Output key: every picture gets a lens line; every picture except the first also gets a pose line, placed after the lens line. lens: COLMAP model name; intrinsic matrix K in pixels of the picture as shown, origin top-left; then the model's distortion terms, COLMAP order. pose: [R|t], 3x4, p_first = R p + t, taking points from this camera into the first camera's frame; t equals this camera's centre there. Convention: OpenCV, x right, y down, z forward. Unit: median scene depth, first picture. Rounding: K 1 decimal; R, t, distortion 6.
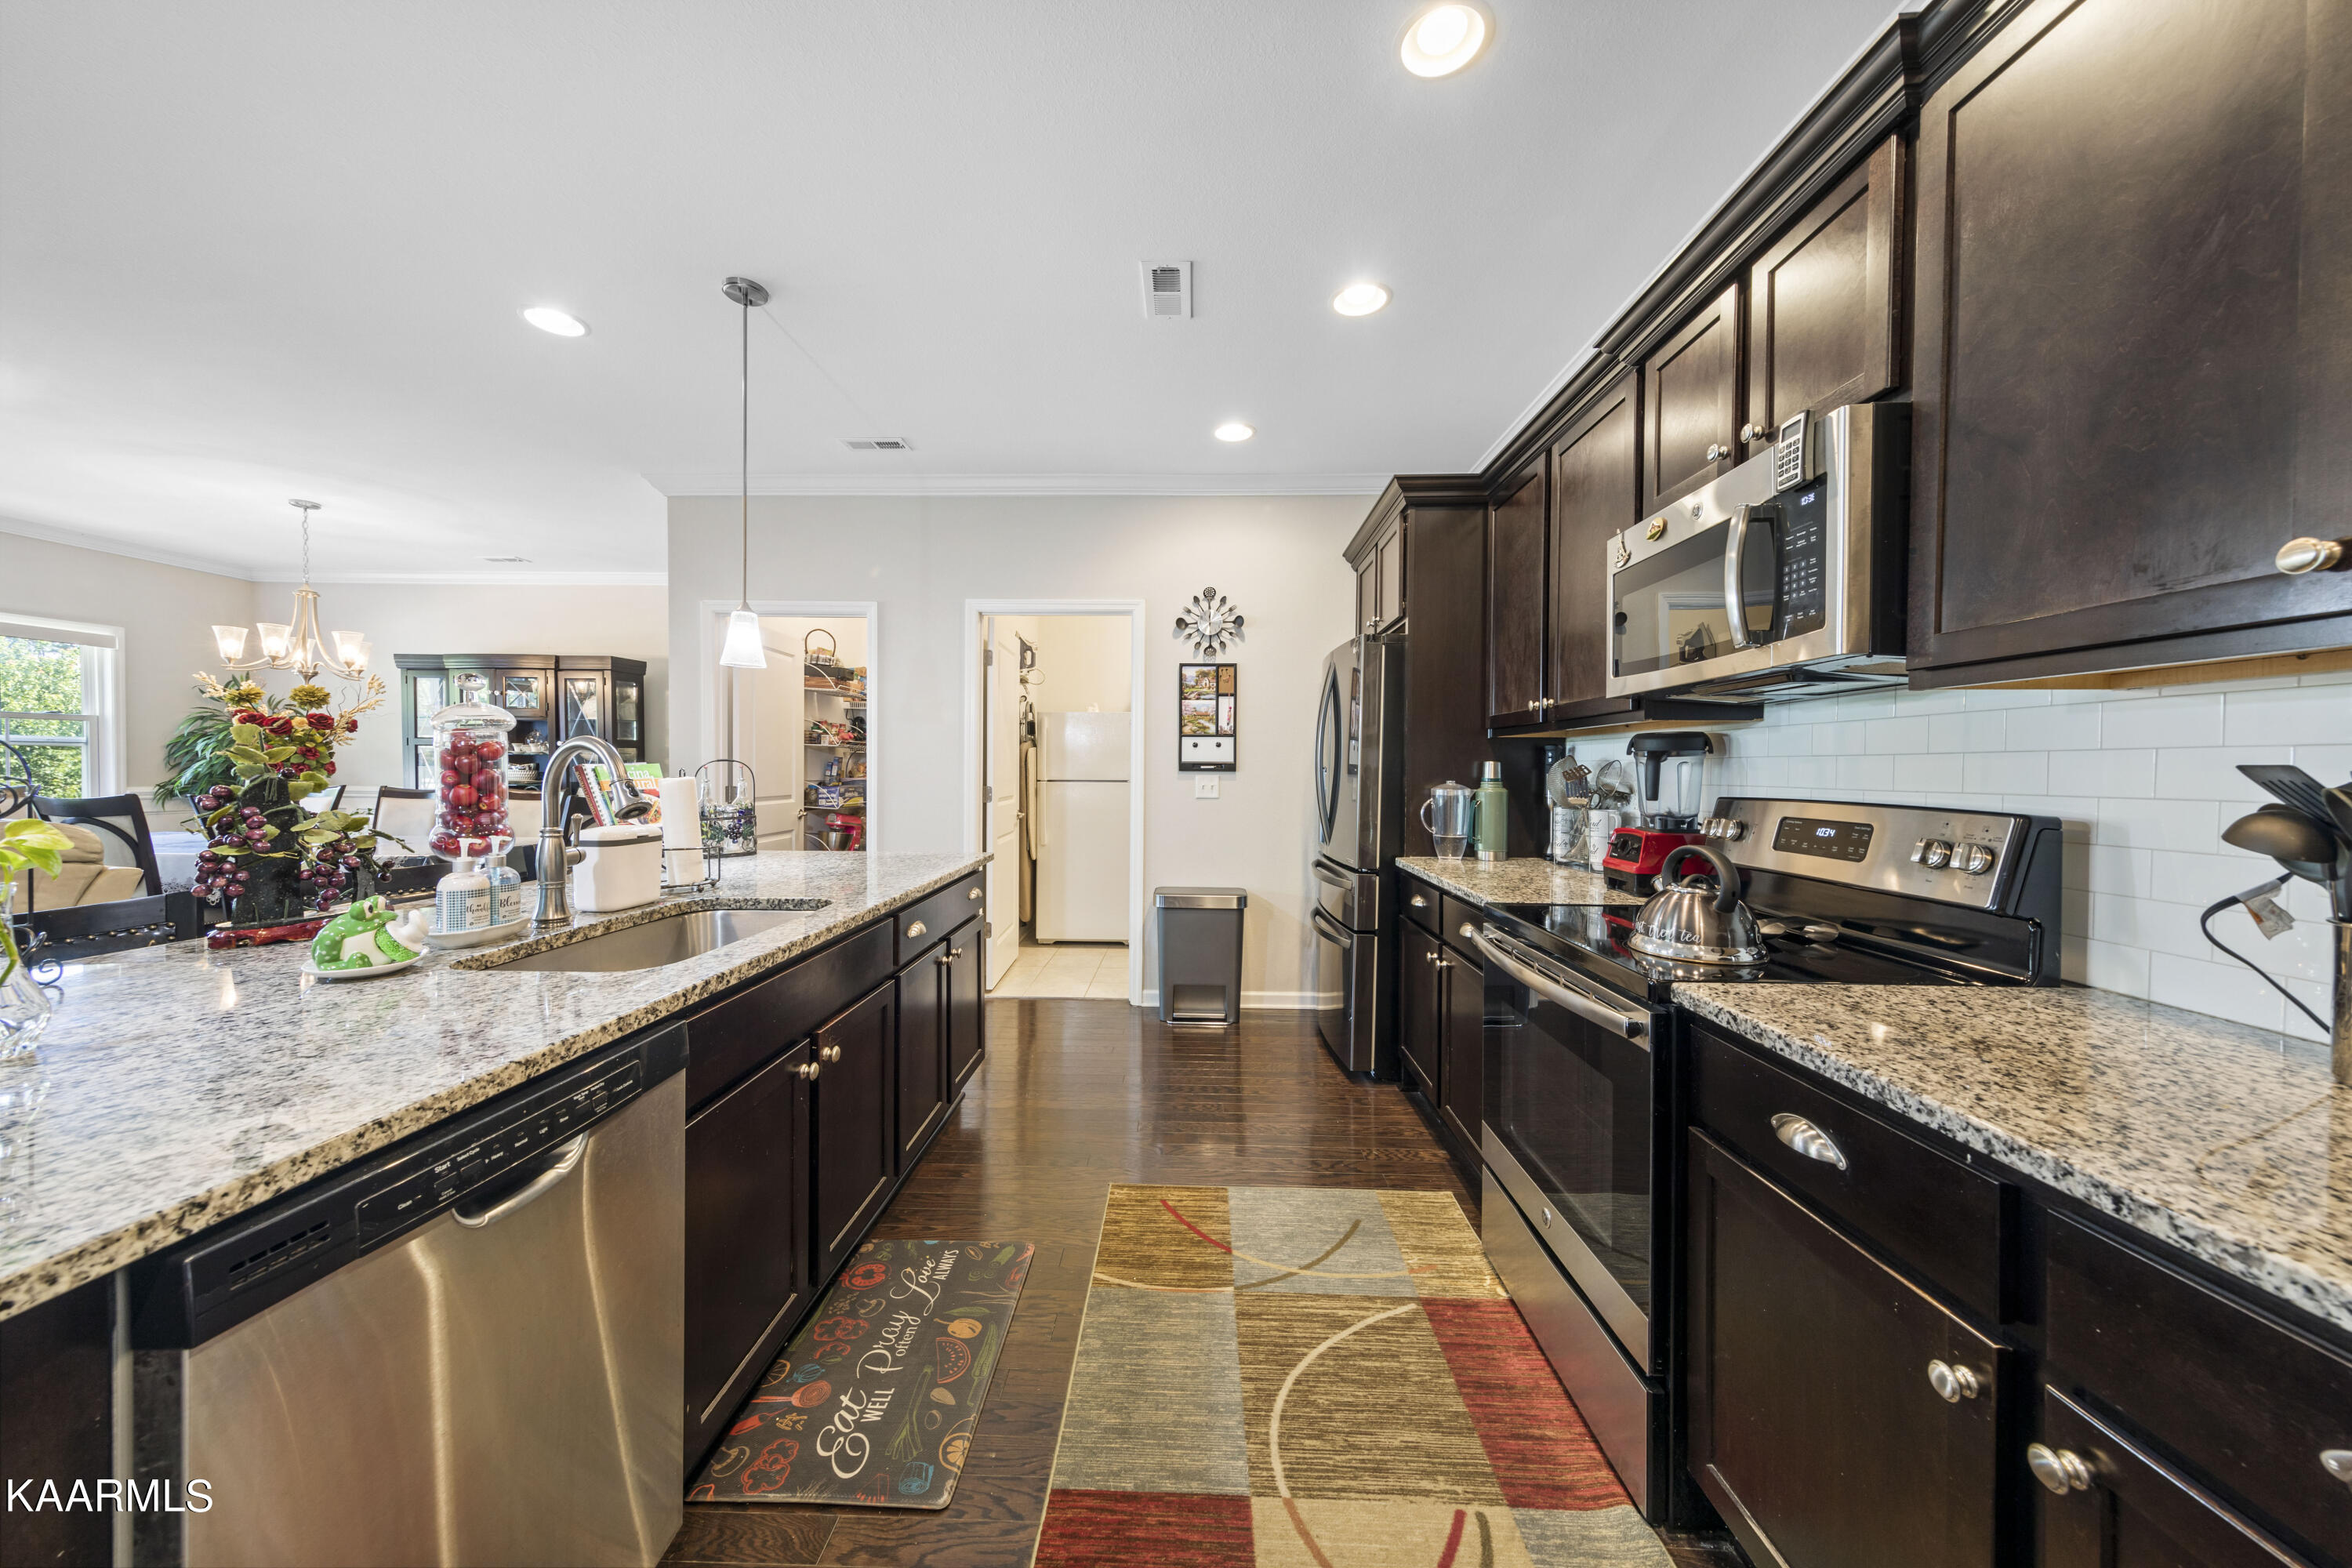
lens RADIAL K [[814.6, 0, 1169.9], [0, 814.6, 781.4], [0, 0, 1]] dist [0.009190, -0.000430]
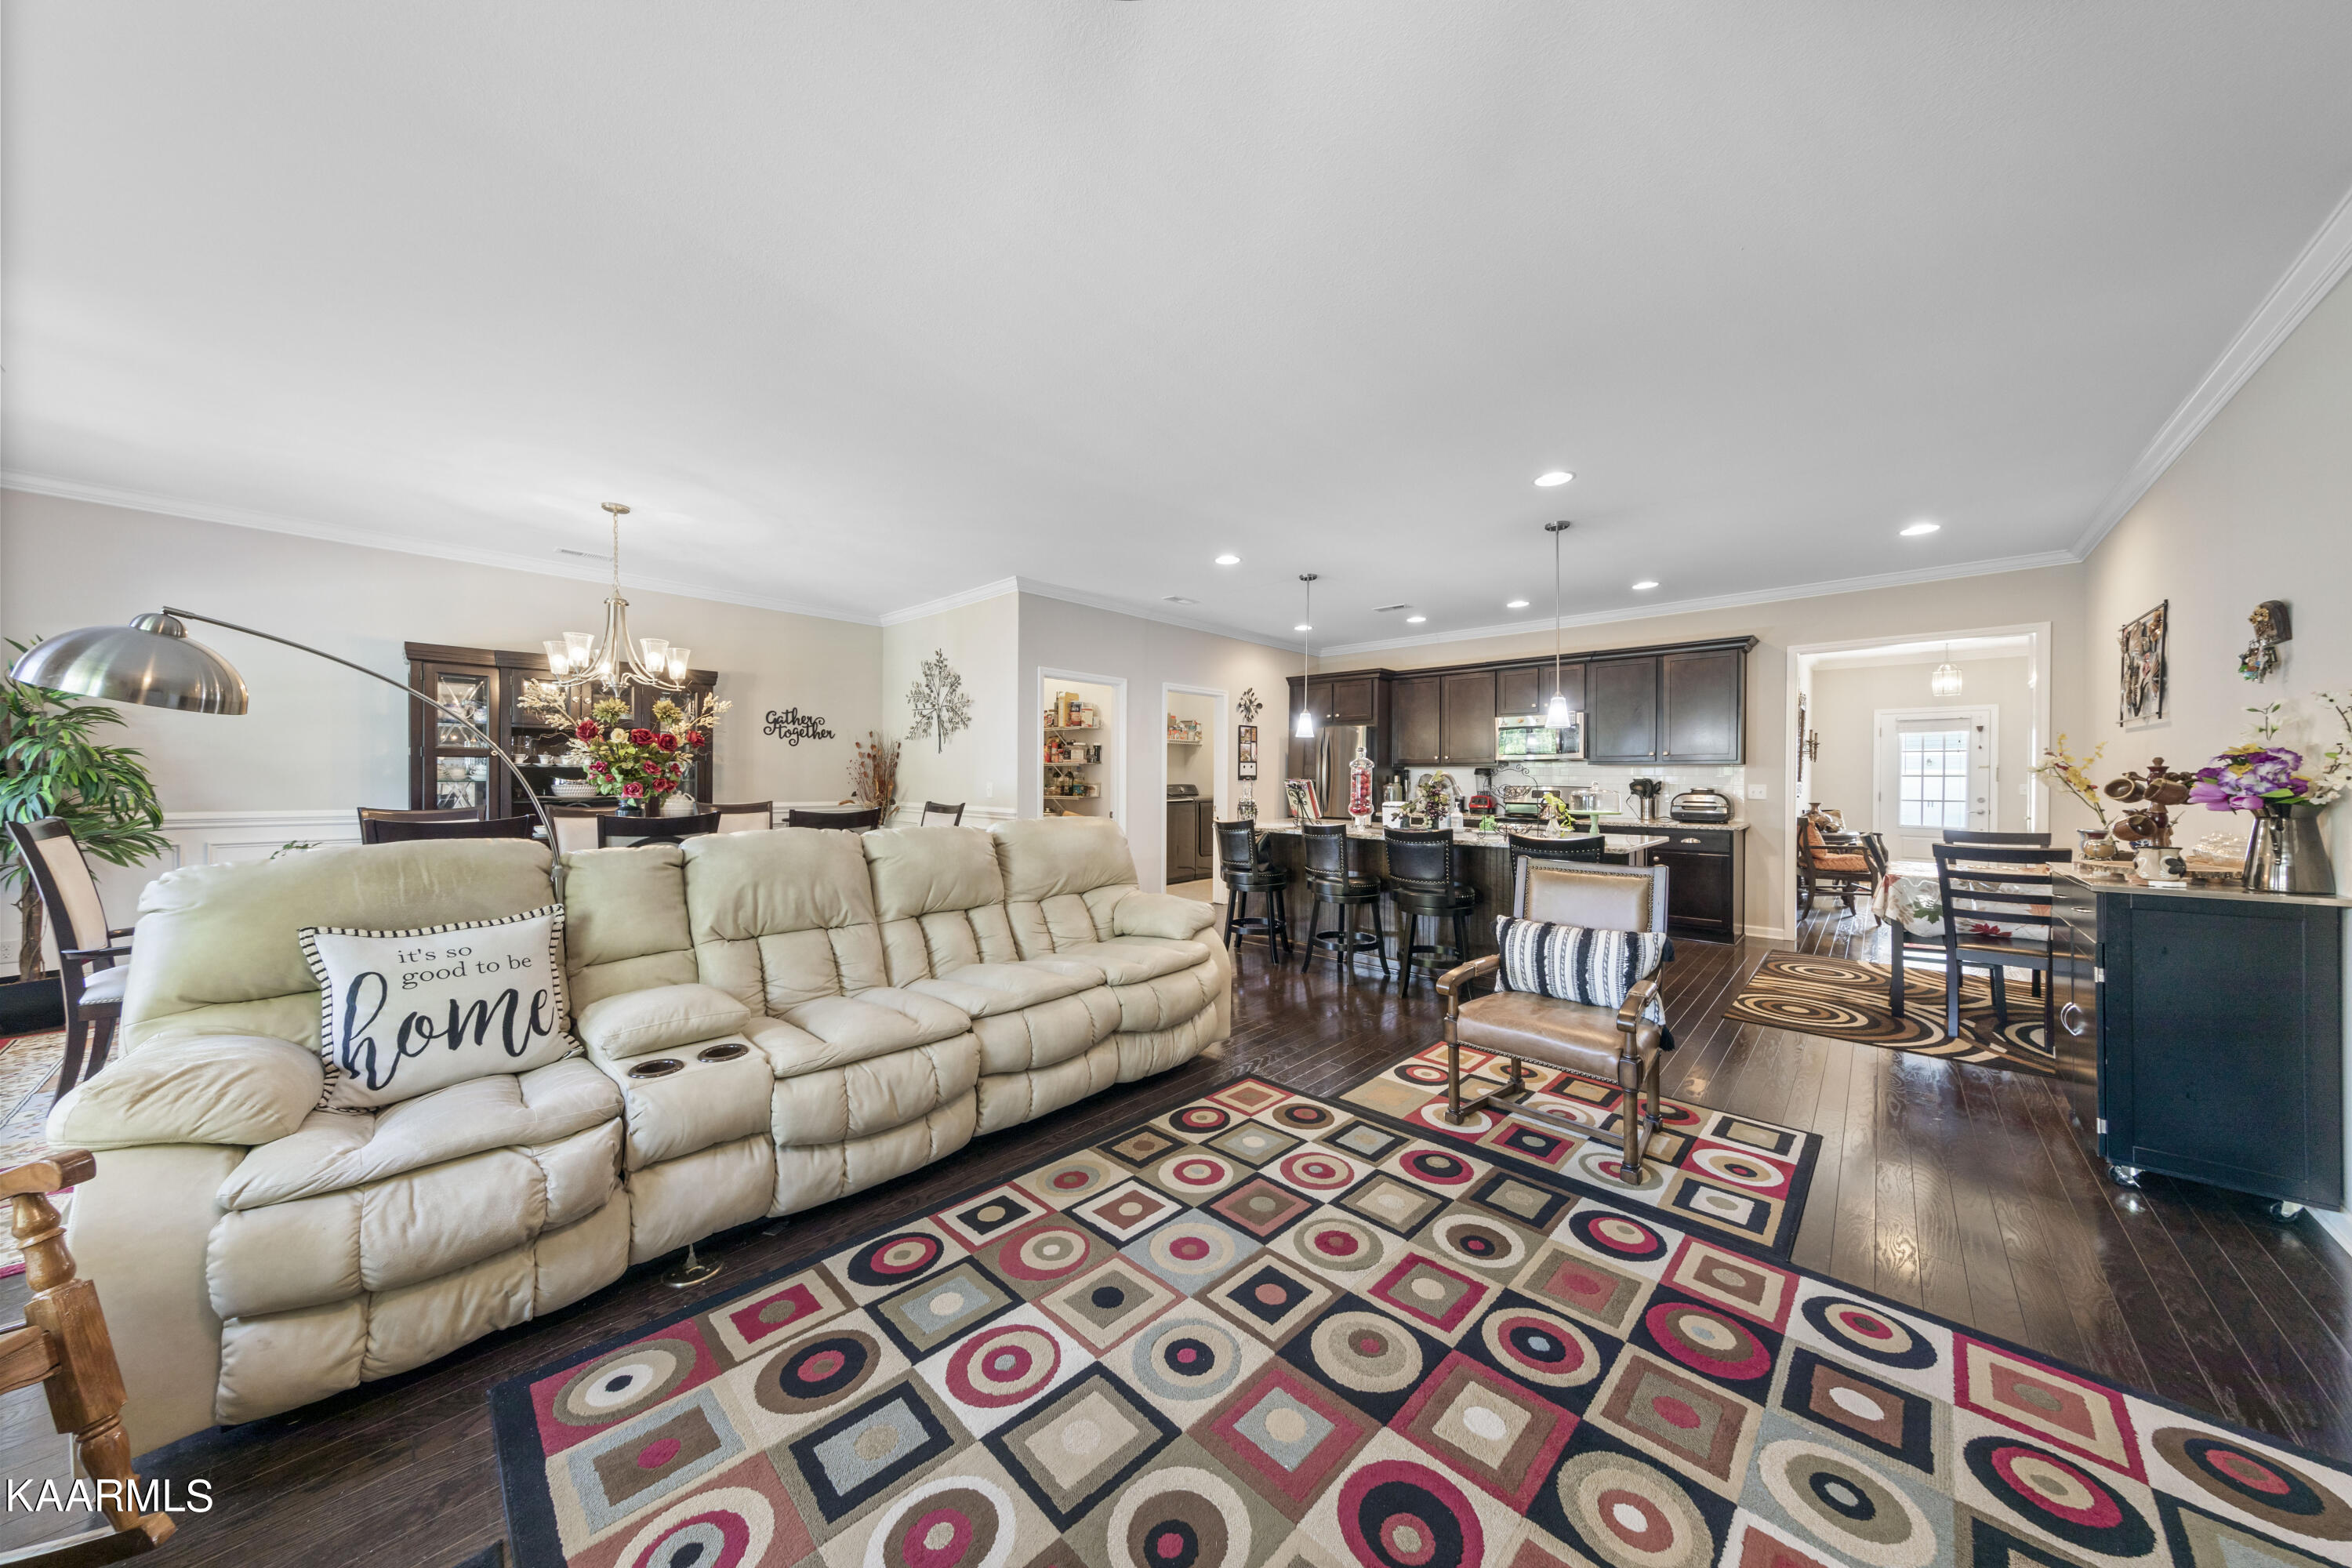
lens RADIAL K [[756.1, 0, 1165.5], [0, 756.1, 785.2], [0, 0, 1]] dist [0.001990, -0.000110]
pose [[0.652690, -0.015750, 0.757461, -3.287454], [0.012292, 0.999872, 0.010198, -0.047119], [-0.757525, 0.002654, 0.652801, -0.111072]]
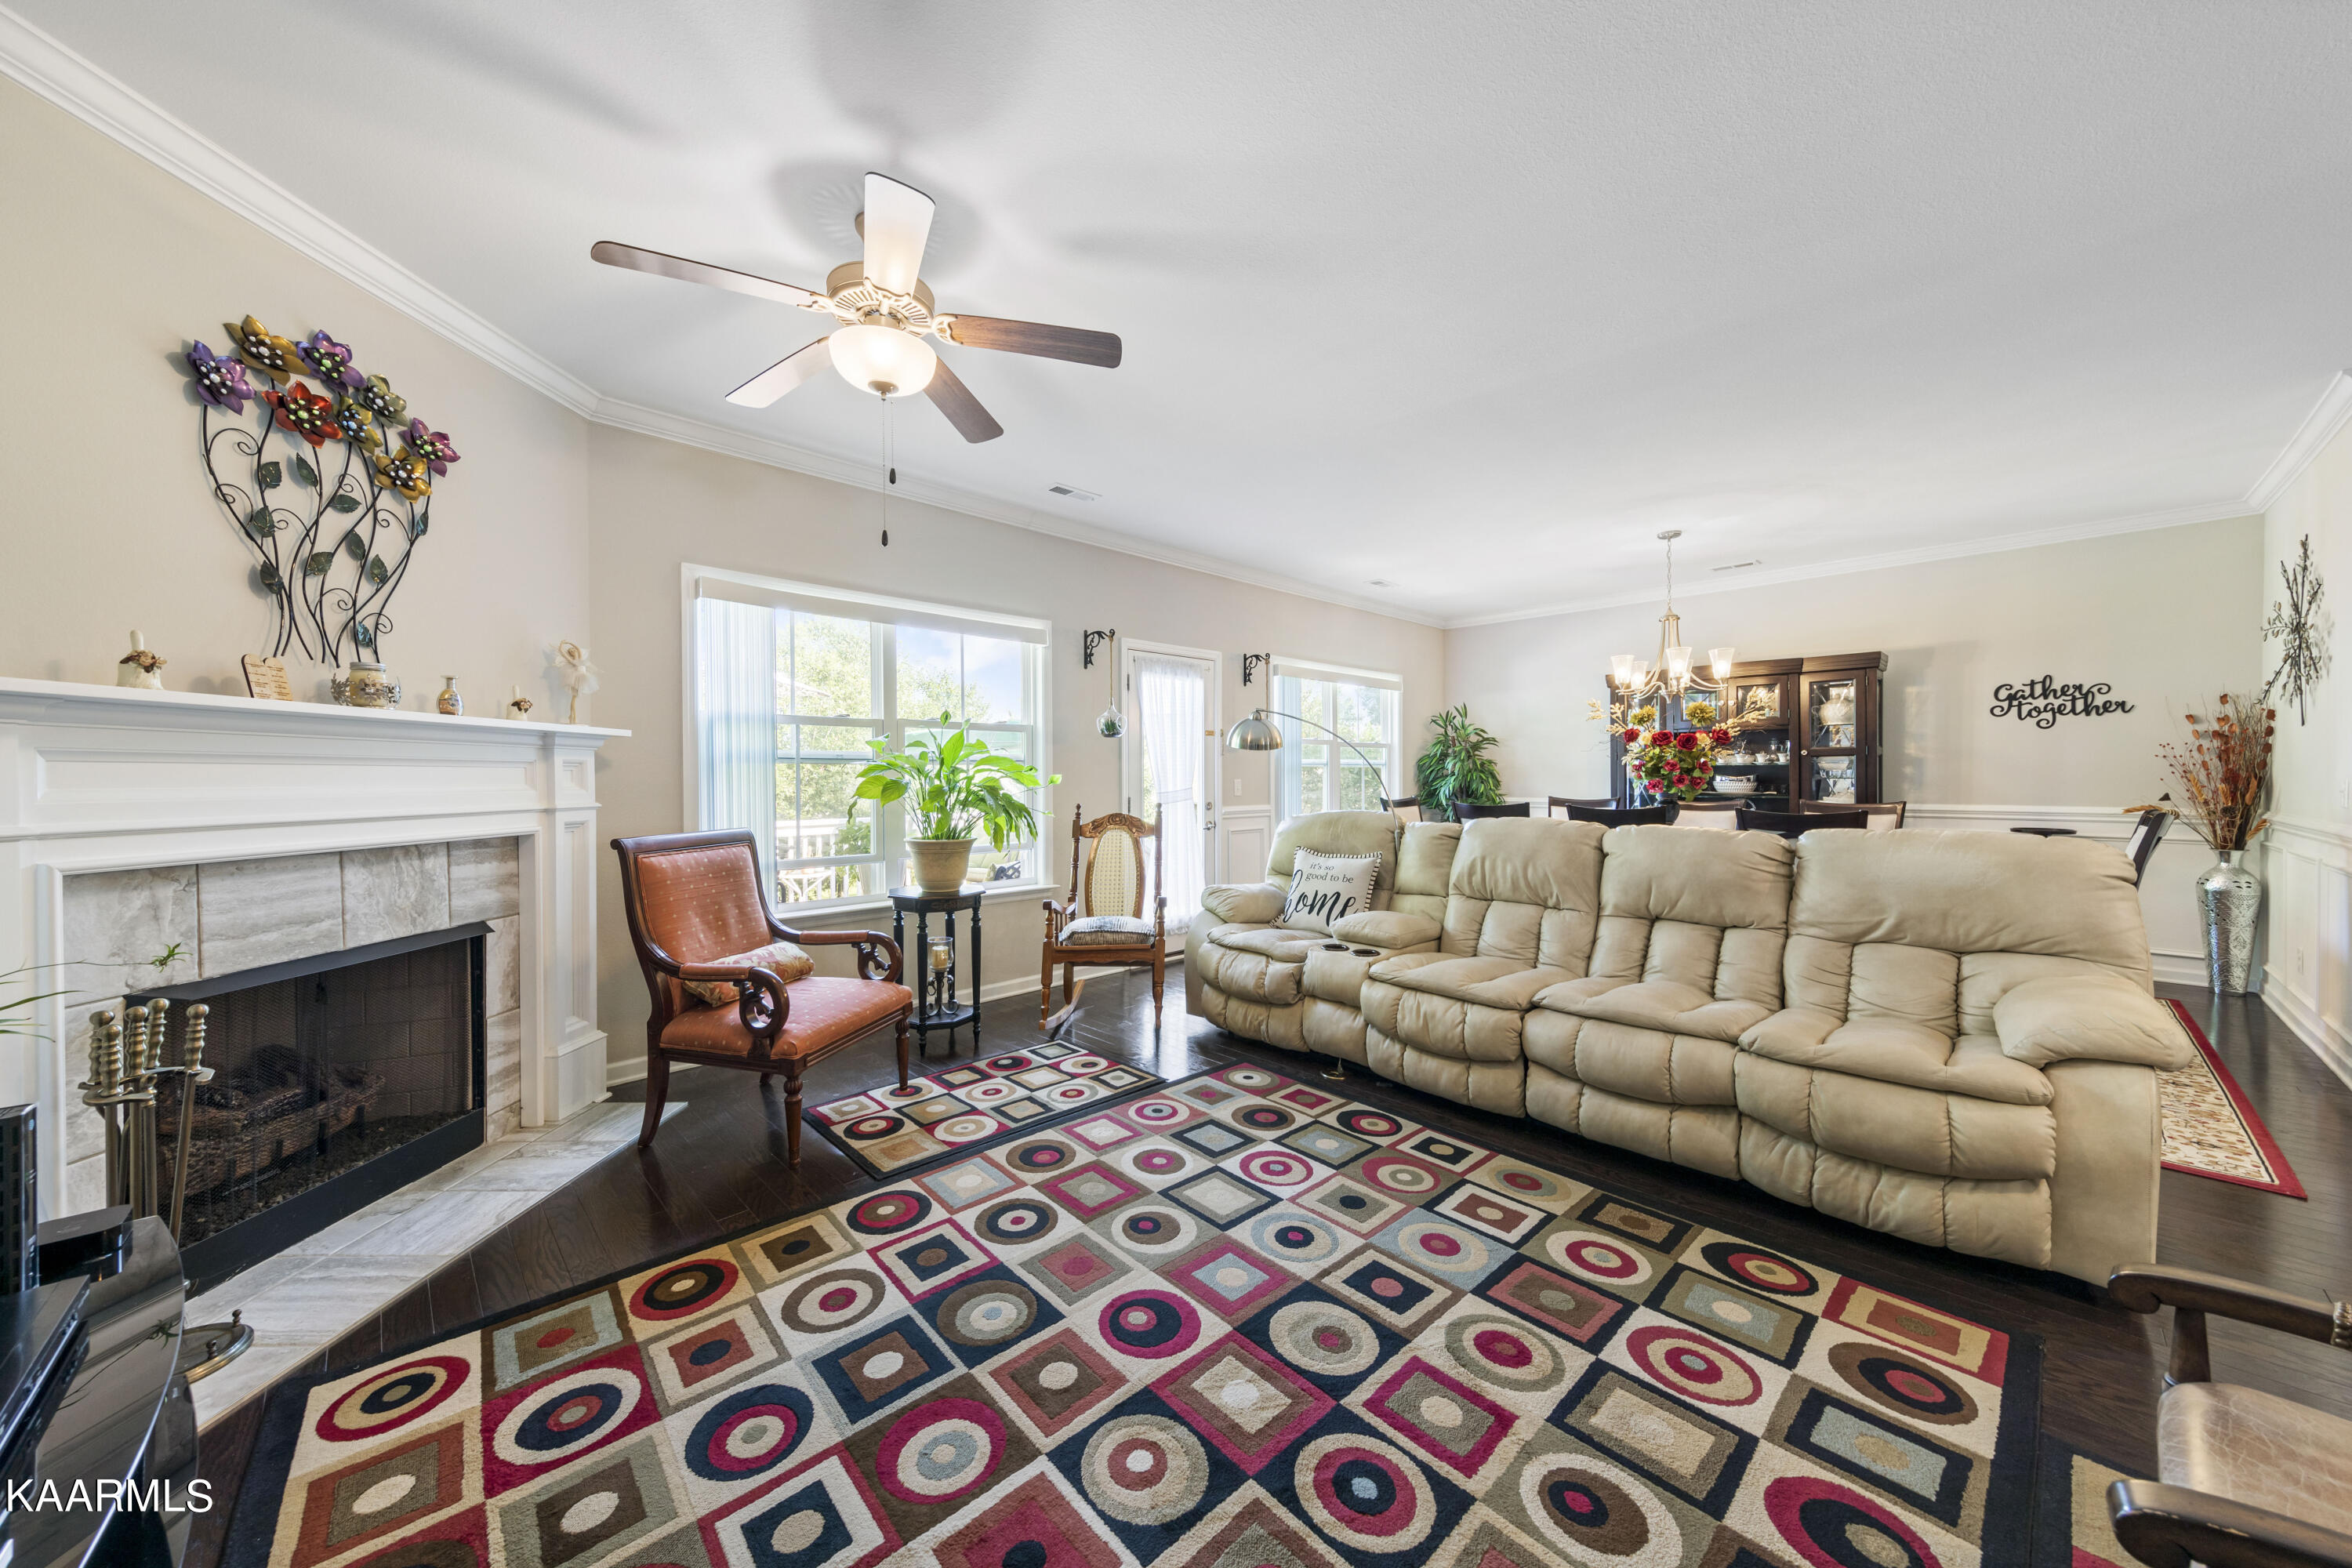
lens RADIAL K [[814.6, 0, 1177.0], [0, 814.6, 782.1], [0, 0, 1]] dist [0.009190, -0.000430]
pose [[0.731678, -0.011449, -0.681554, -2.016973], [0.005934, 0.999928, -0.010427, -0.023894], [0.681625, 0.003585, 0.731693, -0.512009]]
